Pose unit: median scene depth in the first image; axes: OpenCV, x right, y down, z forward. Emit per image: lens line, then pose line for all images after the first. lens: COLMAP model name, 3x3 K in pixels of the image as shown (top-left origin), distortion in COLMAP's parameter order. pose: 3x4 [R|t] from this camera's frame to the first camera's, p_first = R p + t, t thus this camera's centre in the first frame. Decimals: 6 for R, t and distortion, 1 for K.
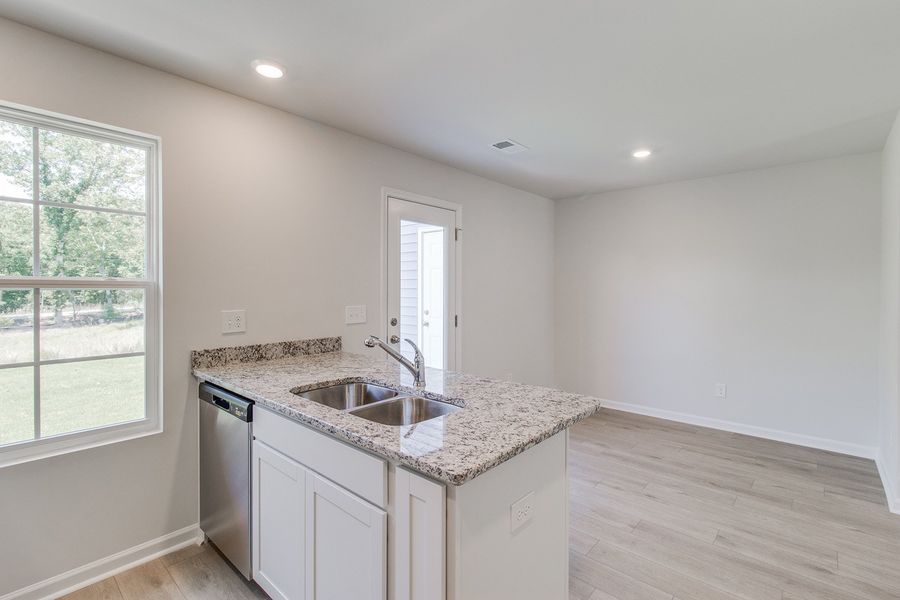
lens RADIAL K [[419.1, 0, 465.8], [0, 419.1, 289.7], [0, 0, 1]] dist [-0.001346, 0.001128]
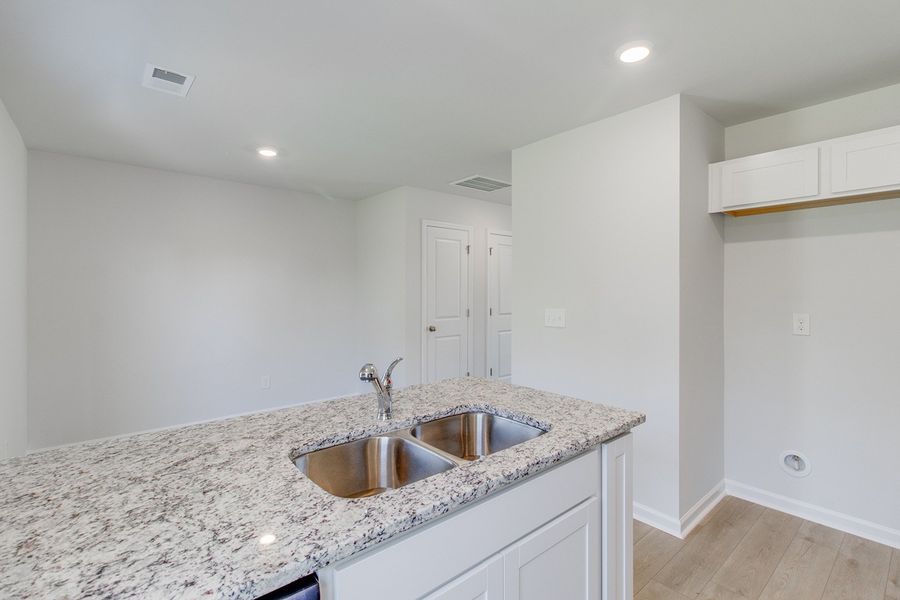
lens RADIAL K [[412.9, 0, 451.3], [0, 412.9, 294.9], [0, 0, 1]] dist [-0.002795, 0.000635]
pose [[0.154432, -0.017292, 0.987852, -0.502286], [0.002378, 0.999850, 0.017131, -0.005649], [-0.988000, -0.000297, 0.154451, 0.460864]]
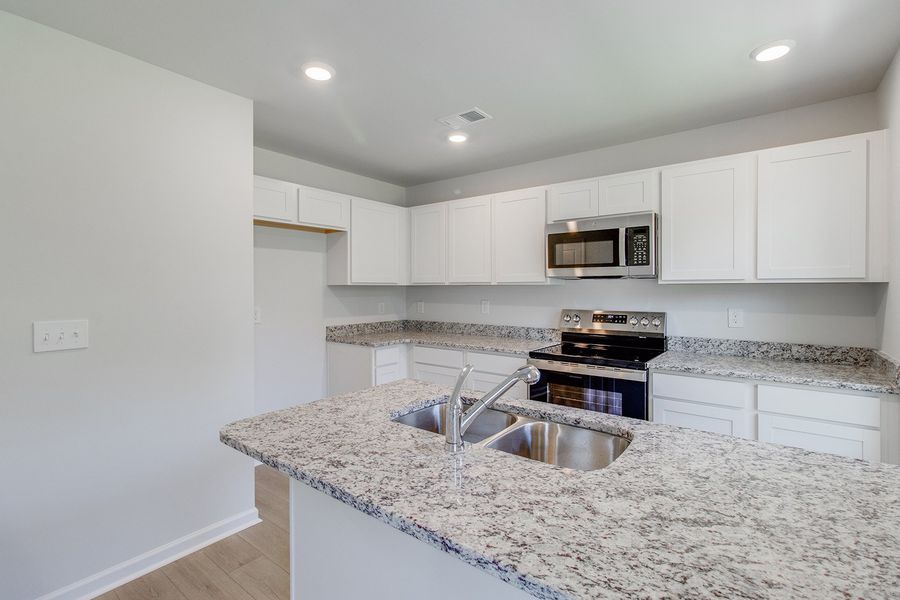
lens RADIAL K [[419.1, 0, 452.2], [0, 419.1, 290.9], [0, 0, 1]] dist [-0.001346, 0.001128]
pose [[-0.998808, -0.001582, -0.048785, -0.045214], [-0.002198, 0.999919, 0.012573, -0.006135], [0.048761, 0.012666, -0.998730, 0.972218]]
